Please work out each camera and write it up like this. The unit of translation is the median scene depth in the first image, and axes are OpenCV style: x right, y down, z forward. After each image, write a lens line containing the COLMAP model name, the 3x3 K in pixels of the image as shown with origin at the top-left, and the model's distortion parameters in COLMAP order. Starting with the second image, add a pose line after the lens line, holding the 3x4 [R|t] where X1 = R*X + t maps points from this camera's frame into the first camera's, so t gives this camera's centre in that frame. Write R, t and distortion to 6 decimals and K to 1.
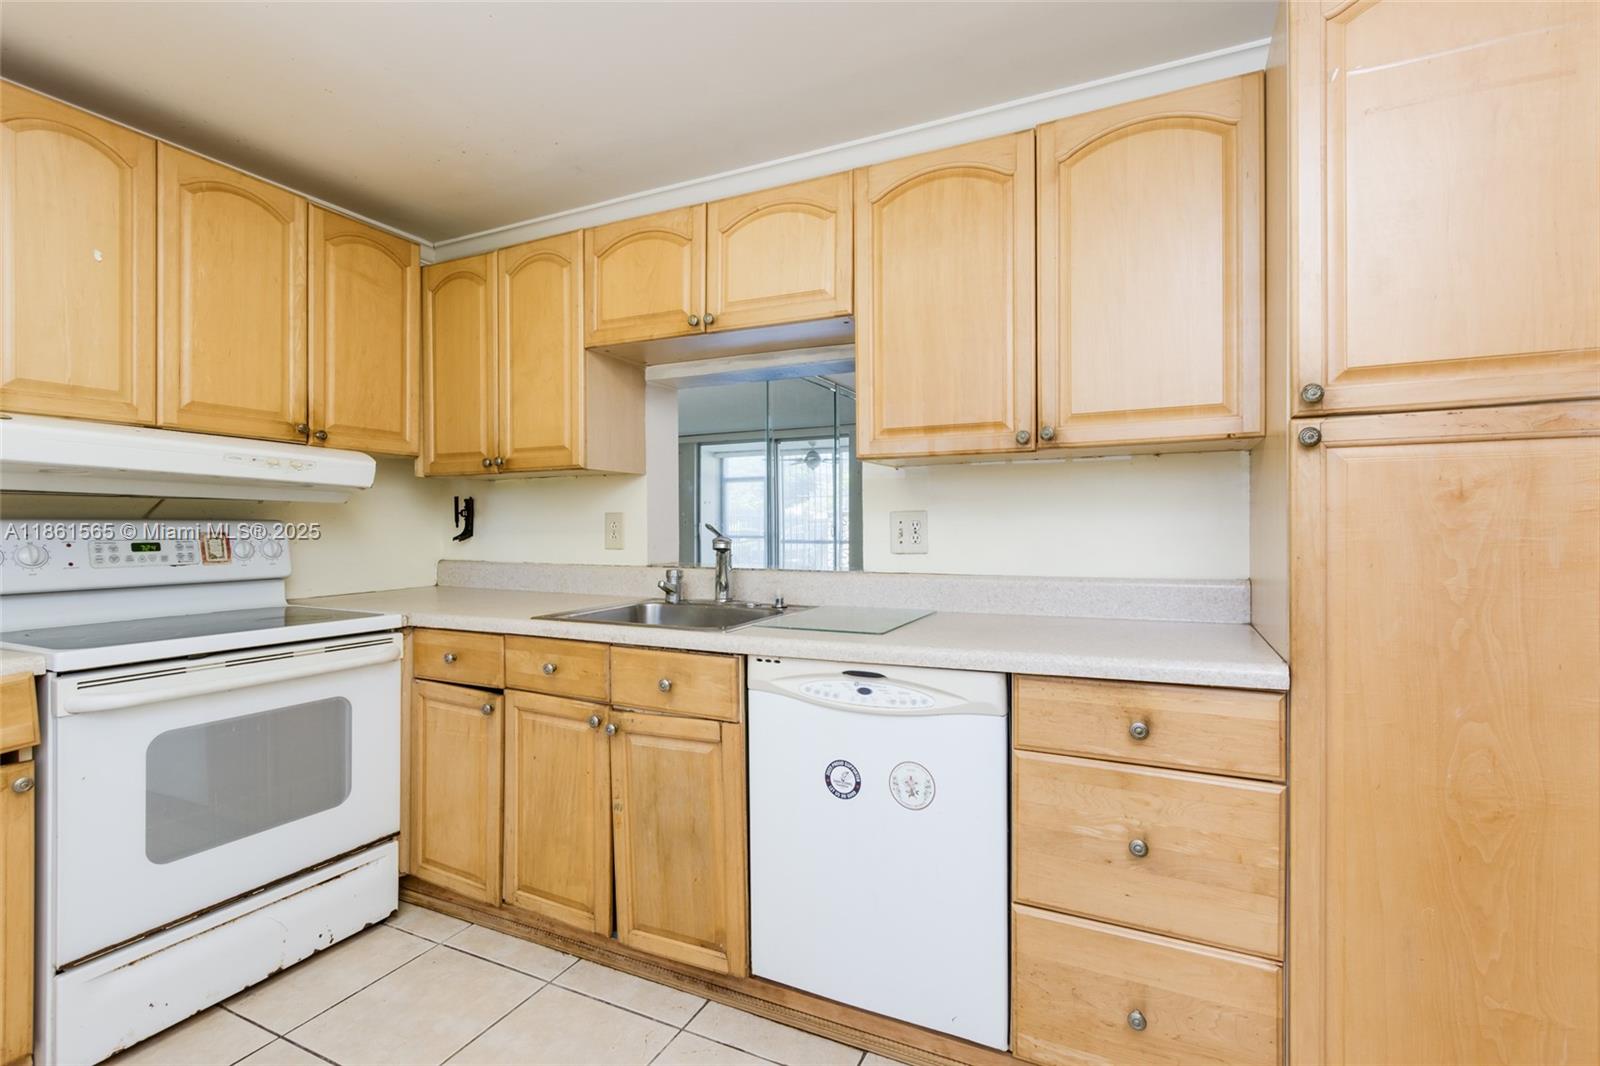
lens RADIAL K [[749.5, 0, 811.0], [0, 749.5, 528.0], [0, 0, 1]] dist [0.004420, -0.000400]
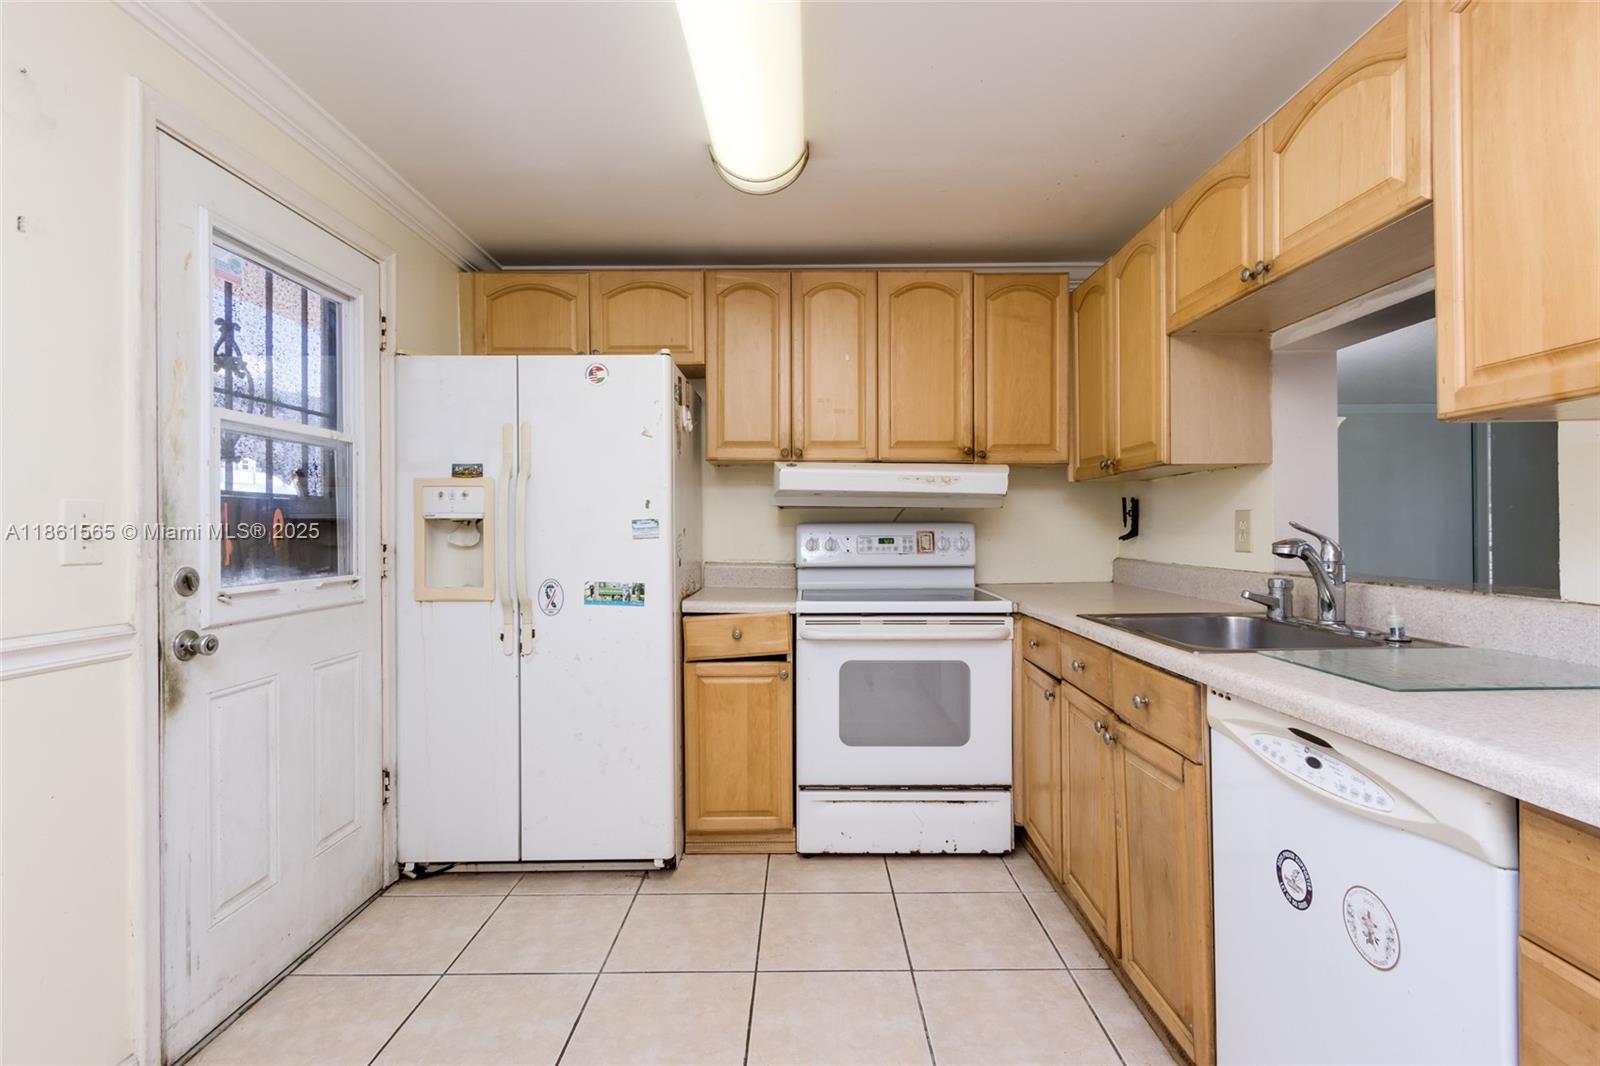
lens RADIAL K [[749.5, 0, 811.0], [0, 749.5, 528.0], [0, 0, 1]] dist [0.004420, -0.000400]
pose [[0.424862, -0.001484, -0.905257, 0.411502], [0.002493, 0.999997, -0.000469, -0.000245], [0.905255, -0.002058, 0.424865, 0.232505]]
